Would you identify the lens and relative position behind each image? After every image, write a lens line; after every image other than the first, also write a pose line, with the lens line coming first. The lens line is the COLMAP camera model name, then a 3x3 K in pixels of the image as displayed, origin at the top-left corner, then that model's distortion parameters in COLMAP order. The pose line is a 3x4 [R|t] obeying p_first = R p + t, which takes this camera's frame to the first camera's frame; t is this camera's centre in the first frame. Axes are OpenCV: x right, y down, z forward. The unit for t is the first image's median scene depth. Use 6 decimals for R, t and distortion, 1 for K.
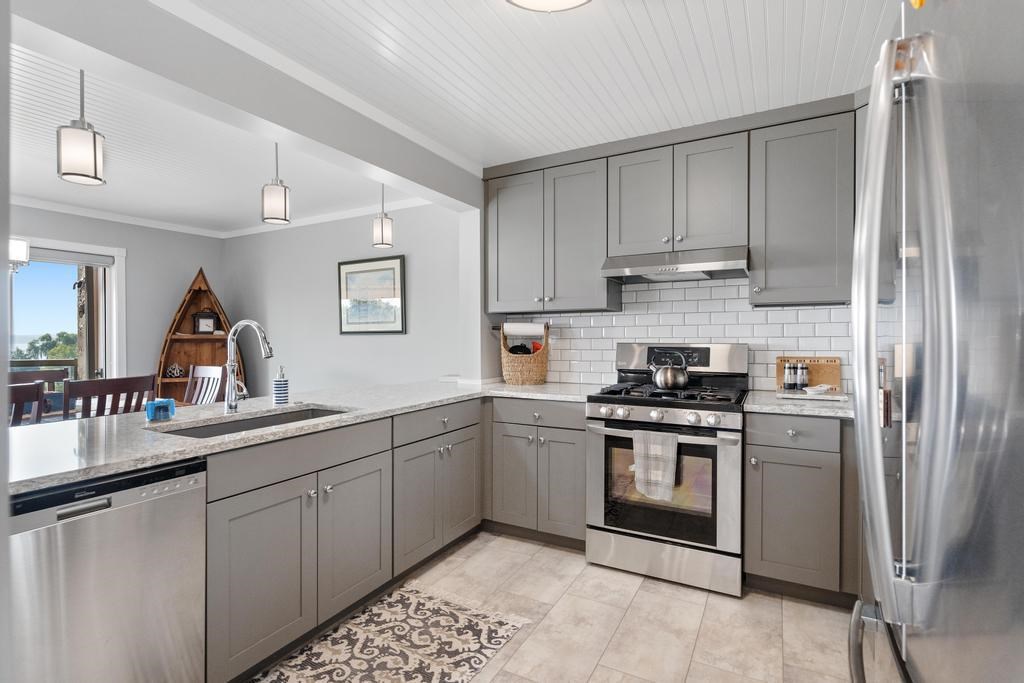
lens RADIAL K [[485.4, 0, 511.2], [0, 485.4, 338.5], [0, 0, 1]] dist [0.000254, 0.000276]
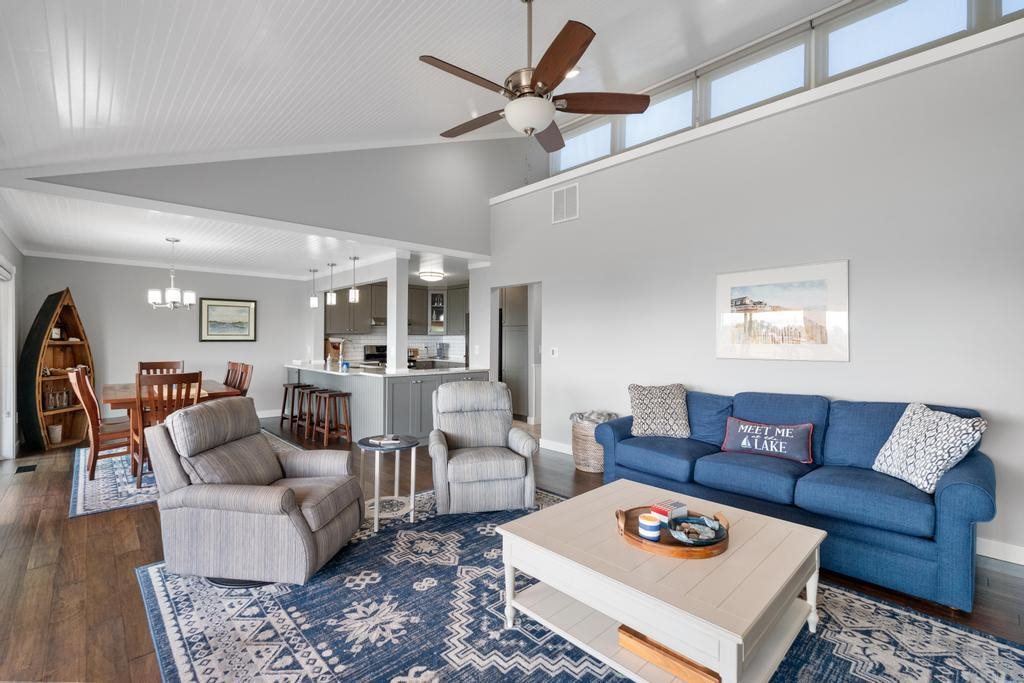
lens RADIAL K [[457.2, 0, 506.4], [0, 457.2, 335.6], [0, 0, 1]] dist [-0.001790, 0.000653]
pose [[0.321822, 0.012633, 0.946716, -1.629453], [-0.001521, 0.999917, -0.012826, -0.010661], [-0.946799, 0.002688, 0.321814, -0.533503]]
